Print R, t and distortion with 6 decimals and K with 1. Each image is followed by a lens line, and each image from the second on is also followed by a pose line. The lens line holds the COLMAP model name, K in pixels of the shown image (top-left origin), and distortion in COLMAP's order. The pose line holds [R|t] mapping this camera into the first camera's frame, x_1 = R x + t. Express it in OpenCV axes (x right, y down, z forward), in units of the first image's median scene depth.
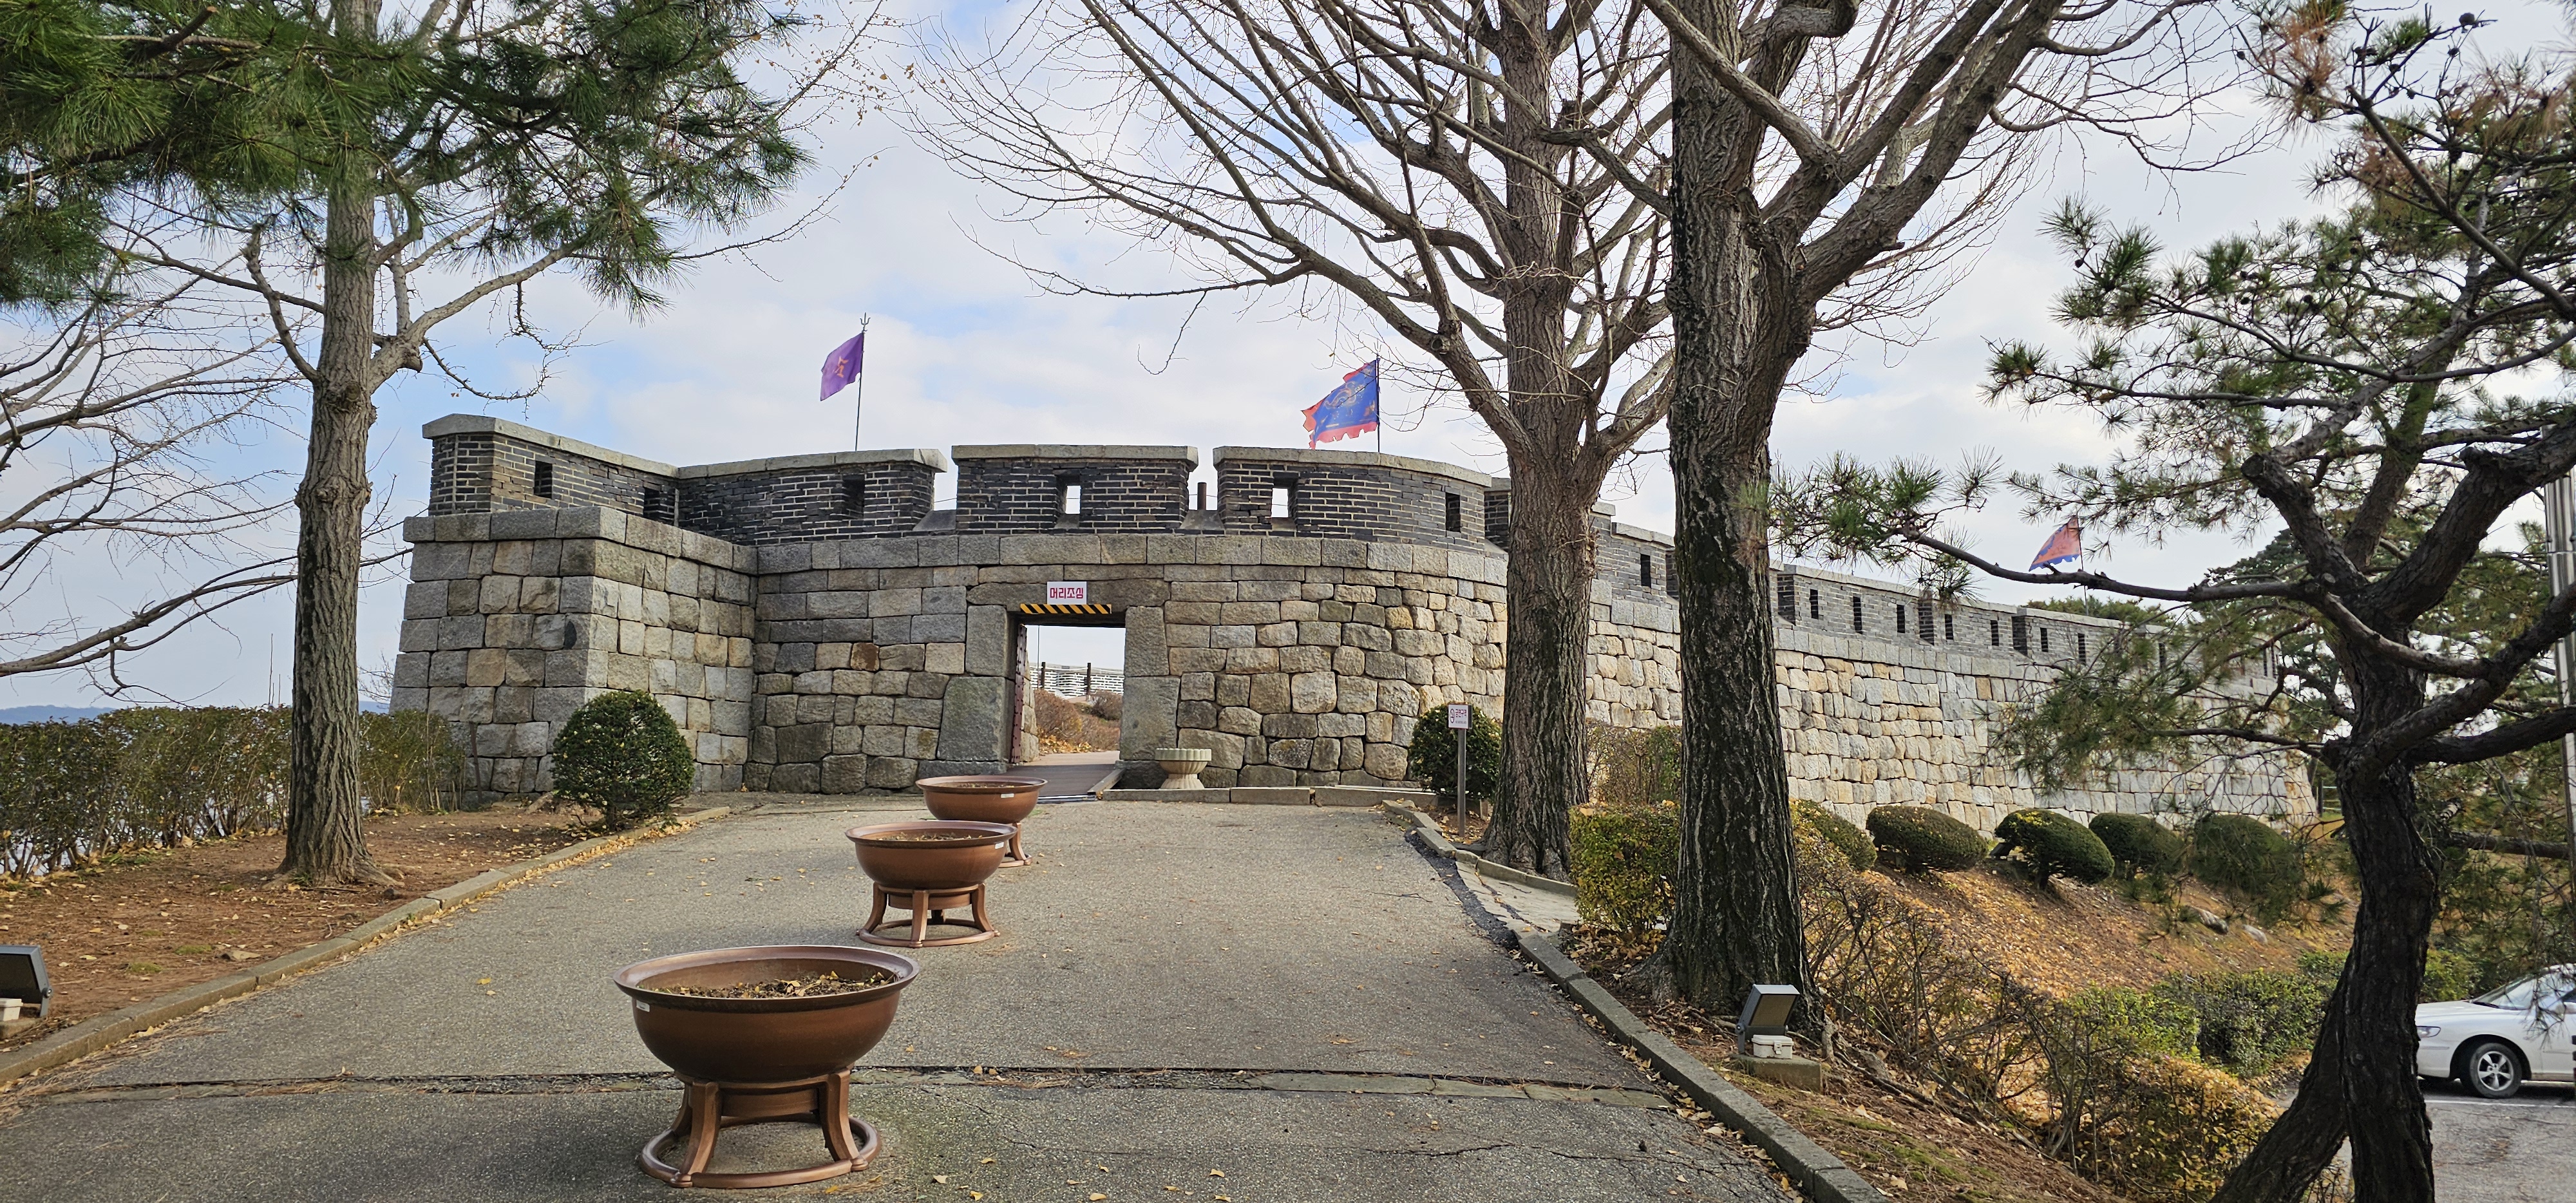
lens RADIAL K [[1795.0, 0, 1281.5], [0, 1795.0, 566.1], [0, 0, 1]] dist [0.090392, -0.000942]
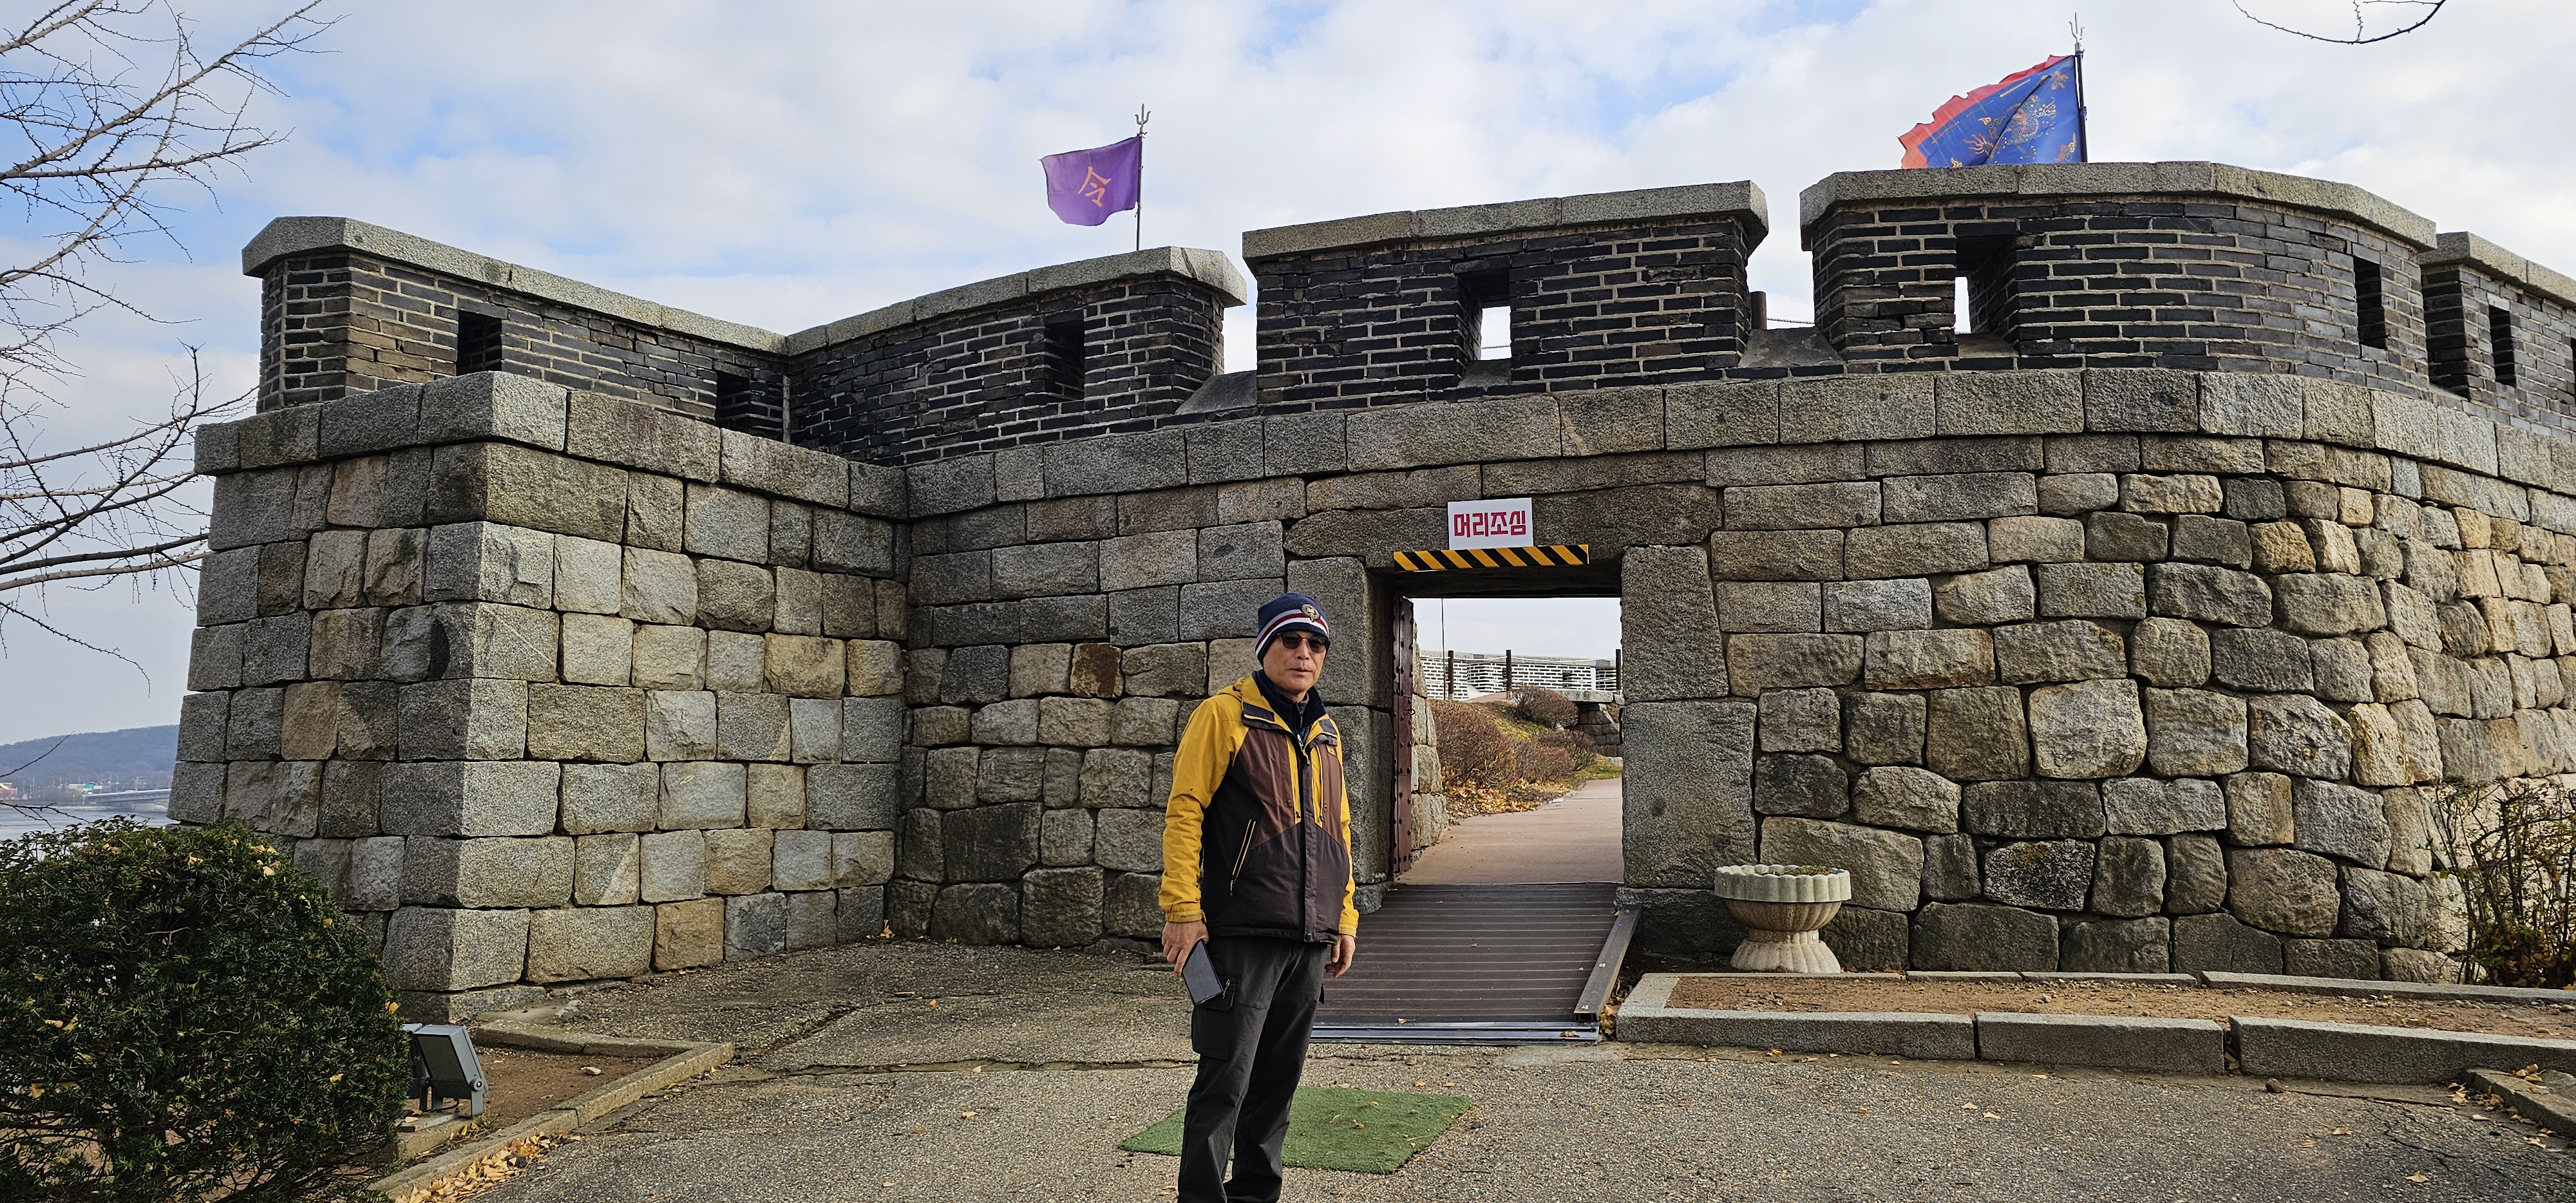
lens RADIAL K [[1795.0, 0, 1283.5], [0, 1795.0, 595.7], [0, 0, 1]] dist [0.090392, -0.000942]
pose [[0.974548, -0.037054, -0.221096, -0.069119], [0.043378, 0.998775, 0.023812, 0.020094], [0.219943, -0.032797, 0.974961, 0.530341]]
